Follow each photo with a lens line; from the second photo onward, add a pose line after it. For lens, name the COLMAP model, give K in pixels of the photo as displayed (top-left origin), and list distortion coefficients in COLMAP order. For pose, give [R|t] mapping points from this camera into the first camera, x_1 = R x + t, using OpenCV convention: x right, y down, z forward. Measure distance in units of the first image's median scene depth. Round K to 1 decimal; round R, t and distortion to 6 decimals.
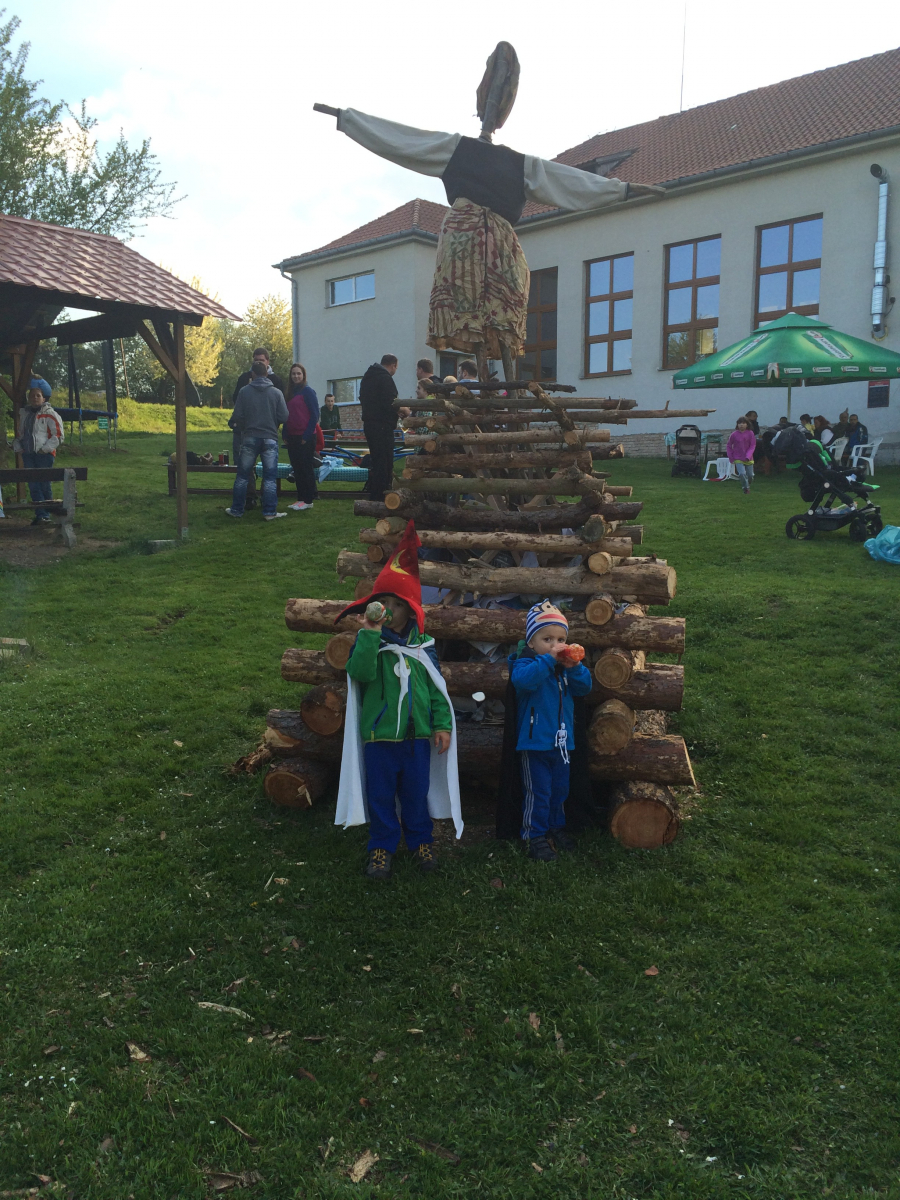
lens RADIAL K [[1020.1, 0, 451.2], [0, 1020.1, 599.4], [0, 0, 1]] dist [0.083931, -0.113989]
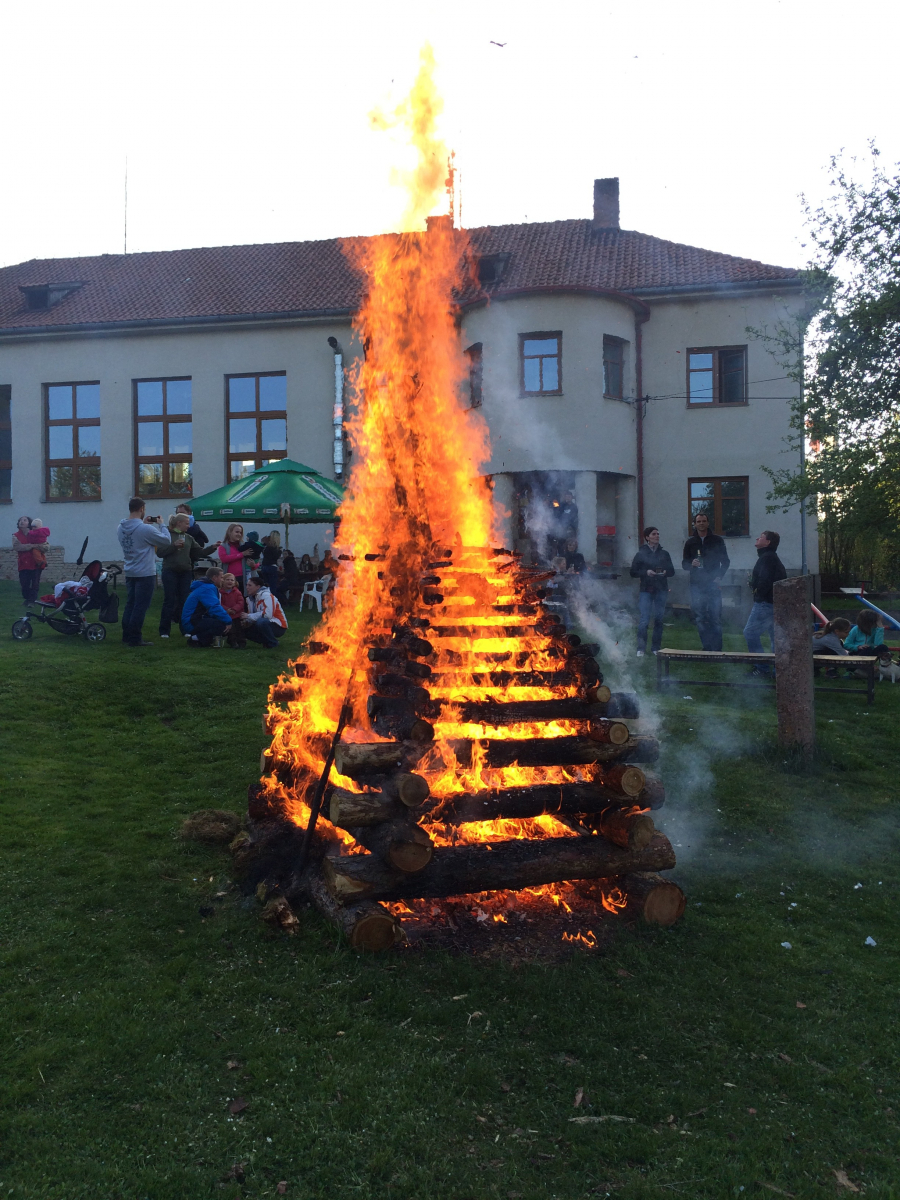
lens RADIAL K [[1020.1, 0, 456.4], [0, 1020.1, 600.3], [0, 0, 1]] dist [0.083931, -0.113989]
pose [[0.828941, -0.001925, 0.559333, -0.114430], [0.068282, 0.992863, -0.097777, -0.006445], [-0.555153, 0.119244, 0.823156, 0.013230]]
